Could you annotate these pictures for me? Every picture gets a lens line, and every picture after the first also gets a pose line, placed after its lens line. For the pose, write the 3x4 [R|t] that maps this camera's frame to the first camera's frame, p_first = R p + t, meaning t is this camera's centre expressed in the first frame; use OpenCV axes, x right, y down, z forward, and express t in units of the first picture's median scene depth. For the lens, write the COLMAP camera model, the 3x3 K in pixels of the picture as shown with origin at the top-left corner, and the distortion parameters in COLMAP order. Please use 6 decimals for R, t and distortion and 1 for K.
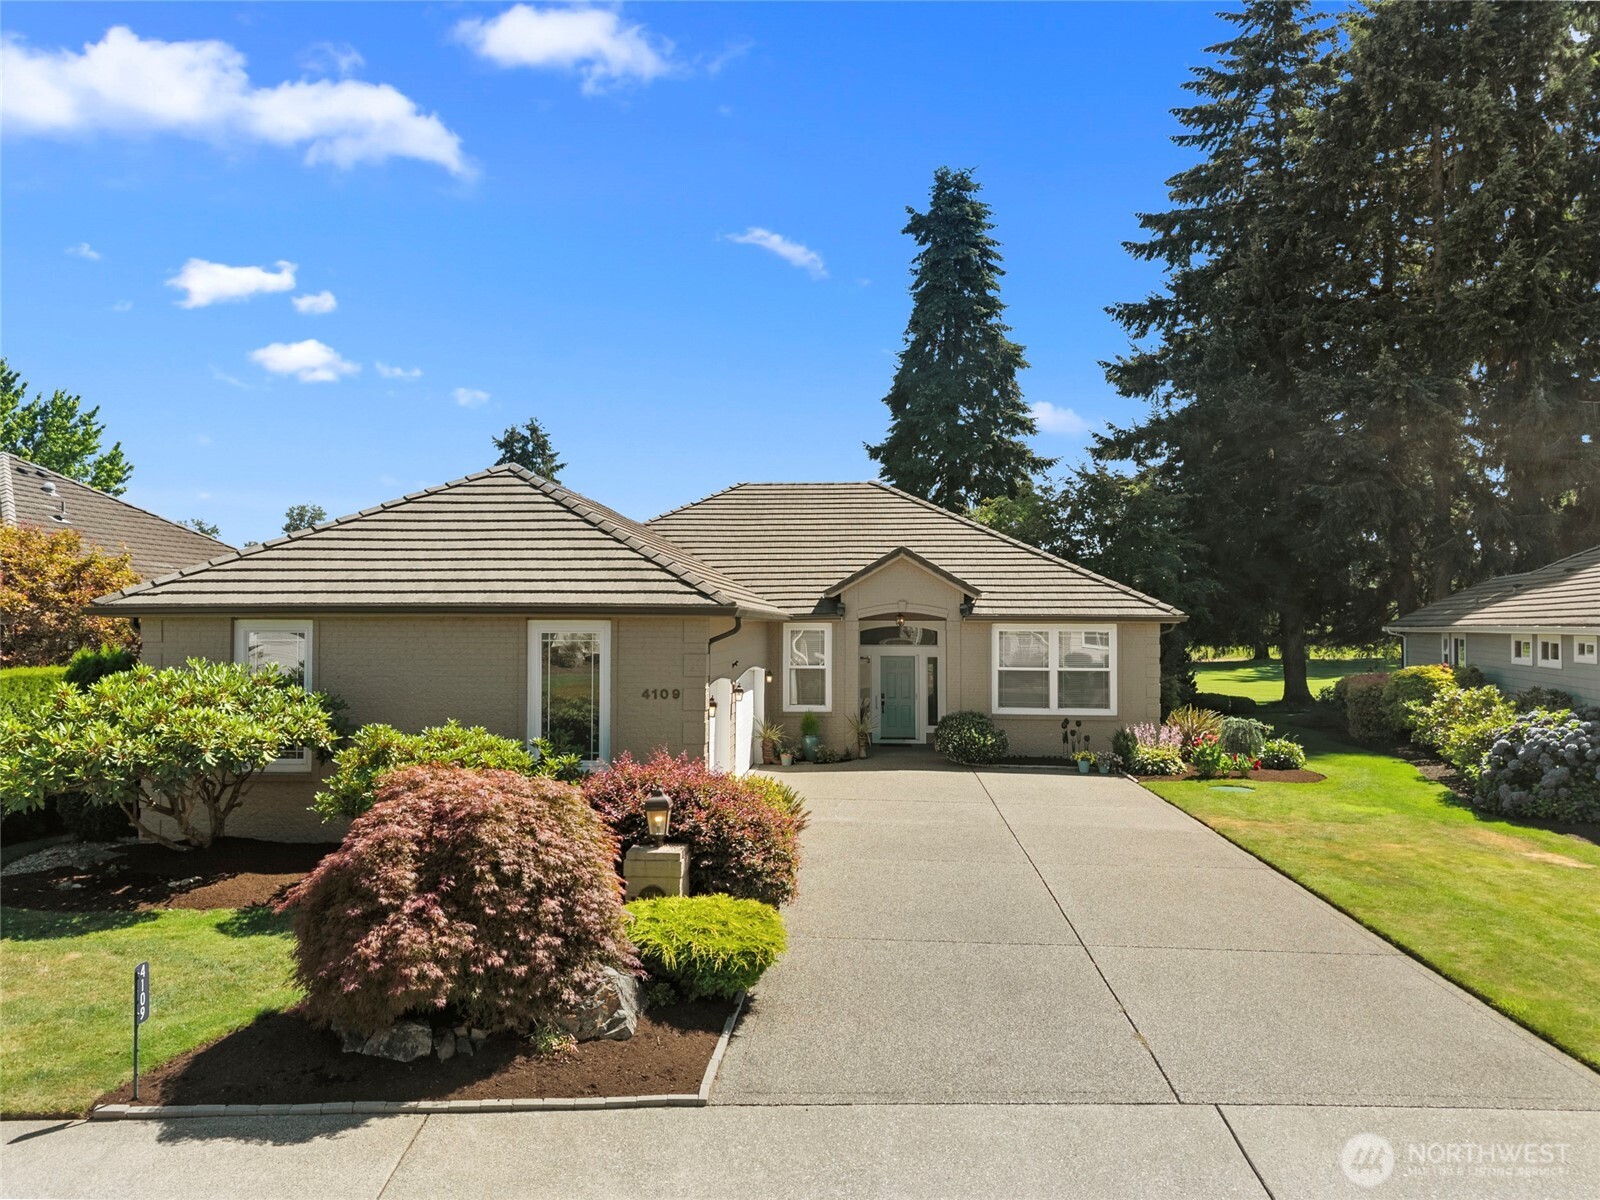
lens RADIAL K [[1104.3, 0, 761.2], [0, 1104.3, 599.5], [0, 0, 1]] dist [-0.006275, 0.005342]
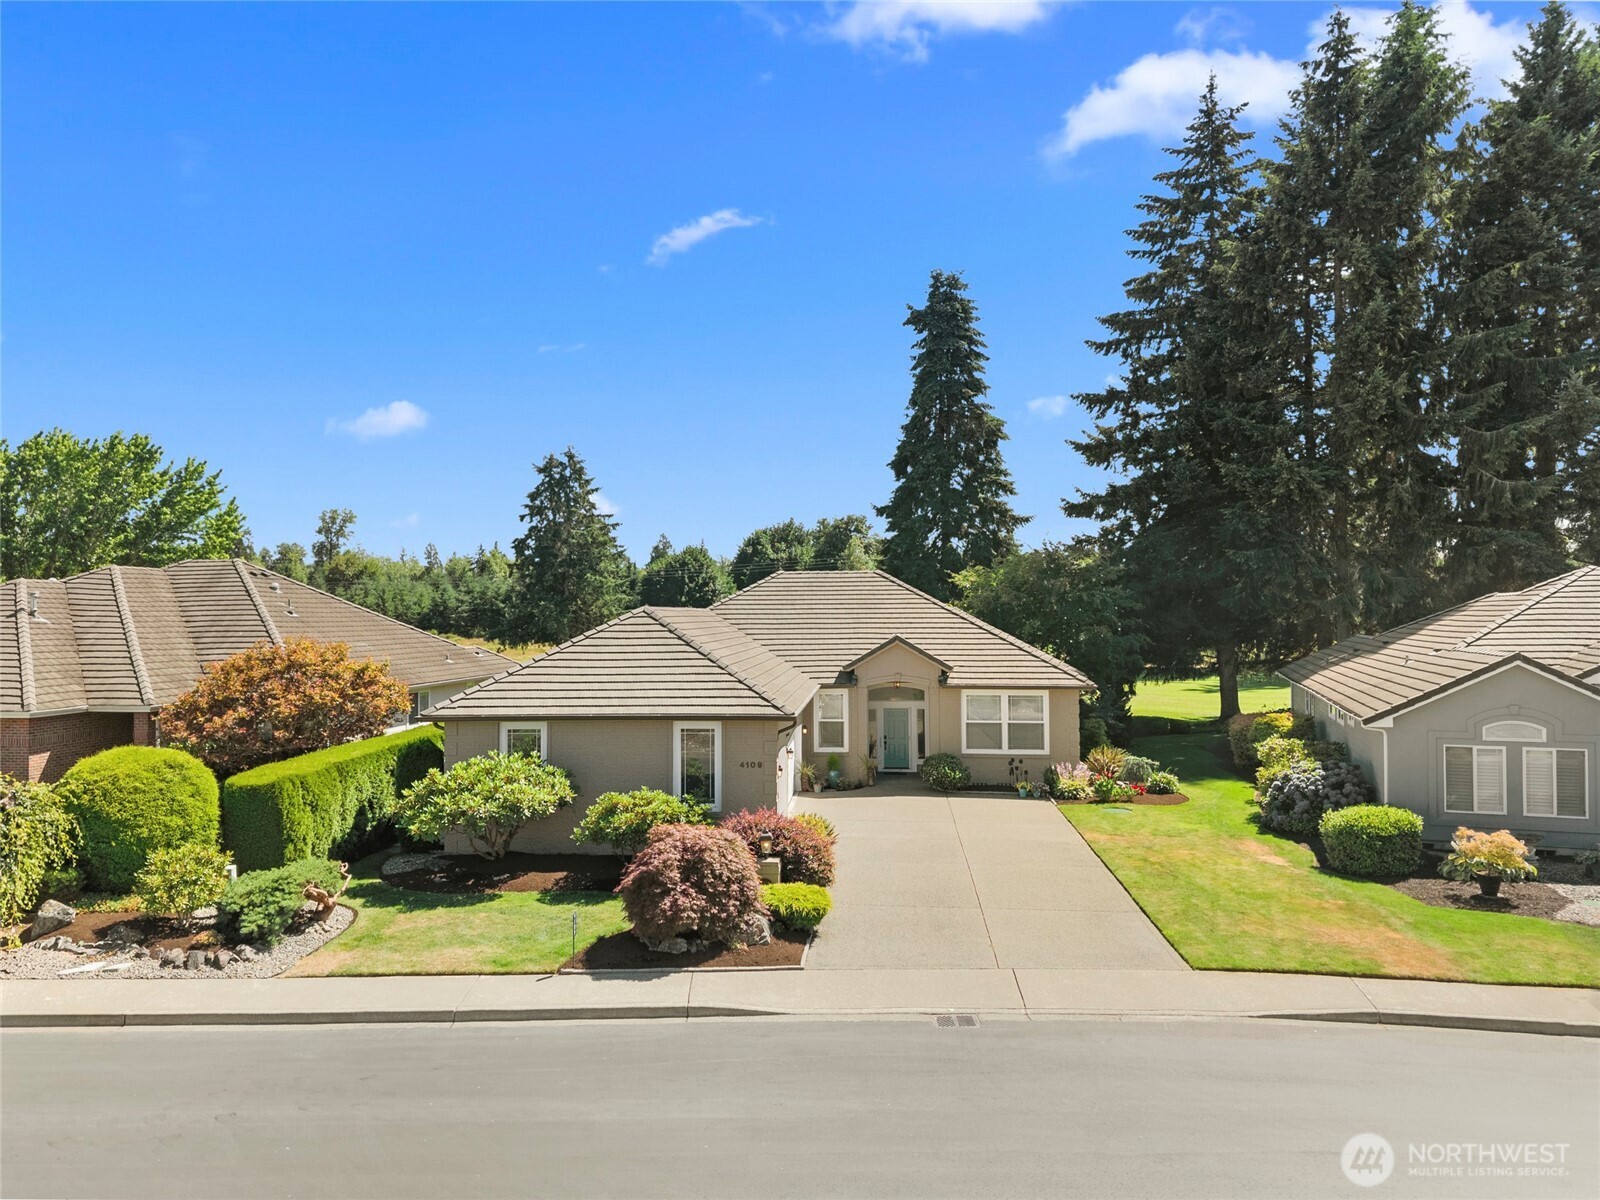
lens RADIAL K [[1086.1, 0, 778.7], [0, 1086.1, 577.5], [0, 0, 1]] dist [0.006954, -0.001245]
pose [[0.999981, -0.003412, 0.005052, -0.034543], [0.003473, 0.999920, -0.012172, -0.114059], [-0.005010, 0.012189, 0.999913, -0.425145]]
